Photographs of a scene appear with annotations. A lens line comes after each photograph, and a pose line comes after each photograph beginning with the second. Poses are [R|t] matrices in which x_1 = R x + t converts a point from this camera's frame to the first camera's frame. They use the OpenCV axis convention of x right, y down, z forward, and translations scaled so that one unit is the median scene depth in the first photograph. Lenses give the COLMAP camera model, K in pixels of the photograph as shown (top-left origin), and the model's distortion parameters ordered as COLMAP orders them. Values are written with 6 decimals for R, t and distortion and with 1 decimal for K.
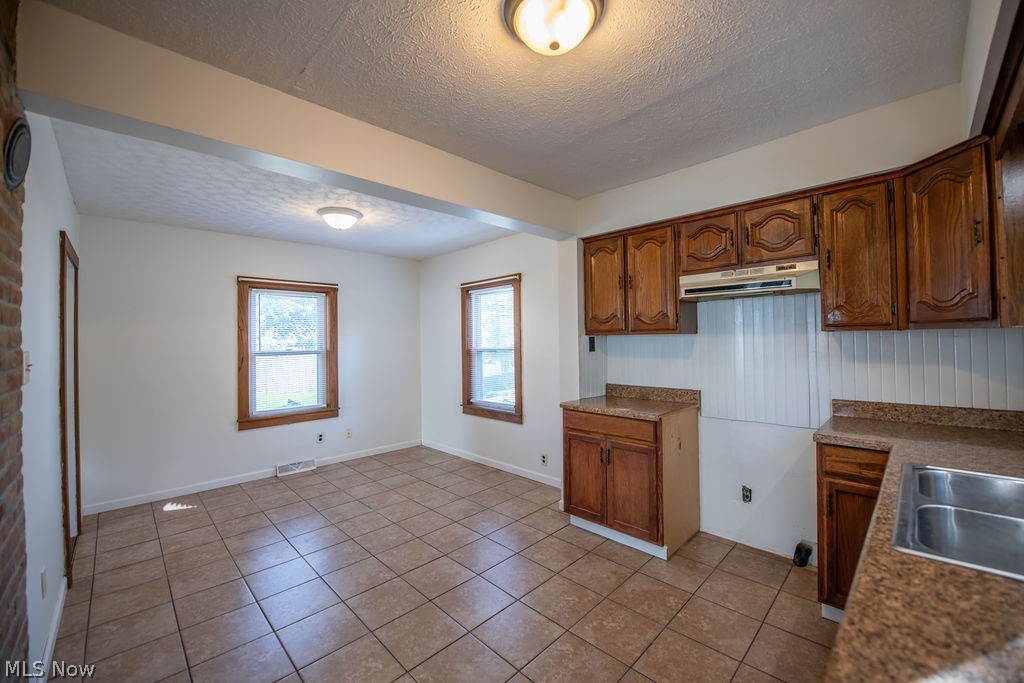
lens RADIAL K [[408.5, 0, 514.8], [0, 408.5, 336.8], [0, 0, 1]] dist [-0.011952, -0.000184]
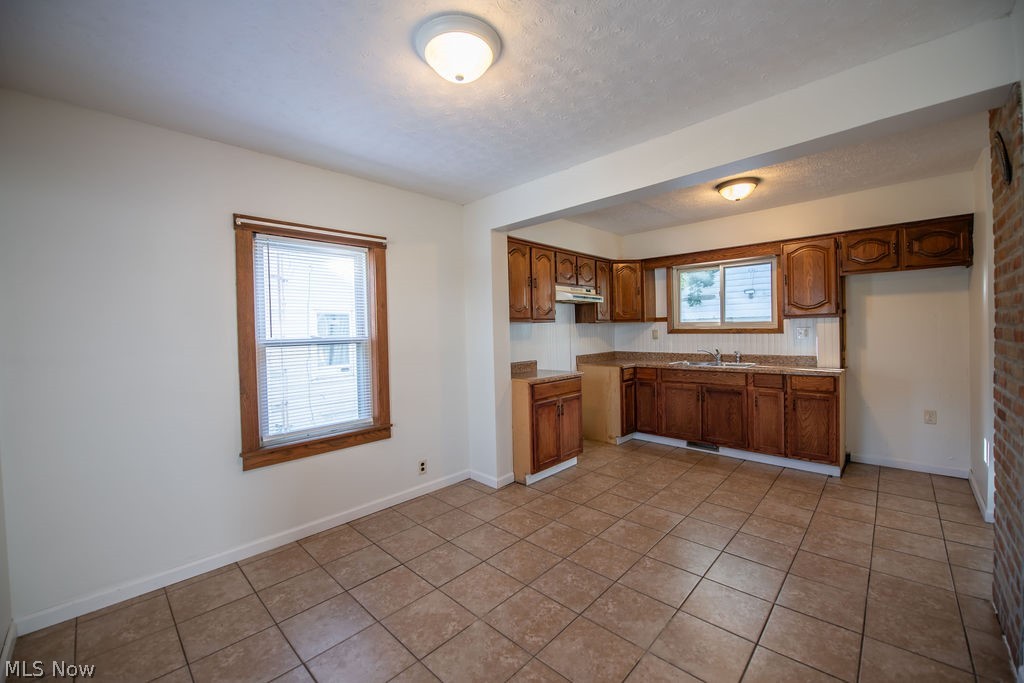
lens RADIAL K [[408.5, 0, 514.8], [0, 408.5, 336.8], [0, 0, 1]] dist [-0.011952, -0.000184]
pose [[-0.034422, 0.000646, 0.999407, -1.047009], [0.013401, 0.999910, -0.000184, 0.042421], [-0.999318, 0.013387, -0.034427, 1.110314]]
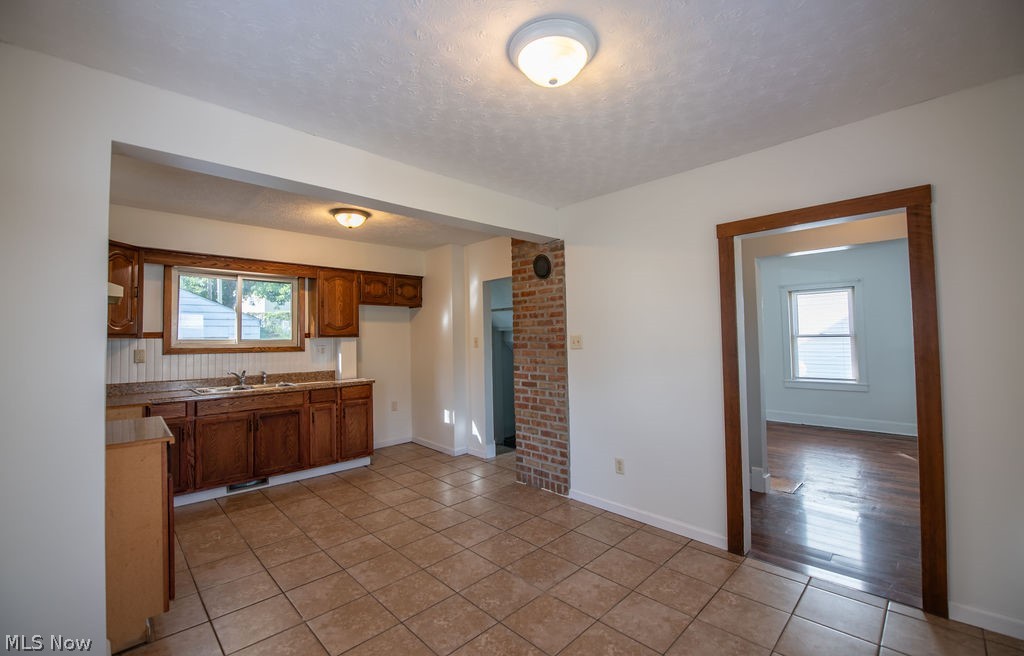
lens RADIAL K [[425.0, 0, 511.0], [0, 425.0, 323.3], [0, 0, 1]] dist [-0.001964, -0.000168]
pose [[-0.999402, 0.033478, 0.008684, -0.437942], [0.033067, 0.998493, -0.043789, 0.033217], [-0.010137, -0.043476, -0.999003, 1.705922]]
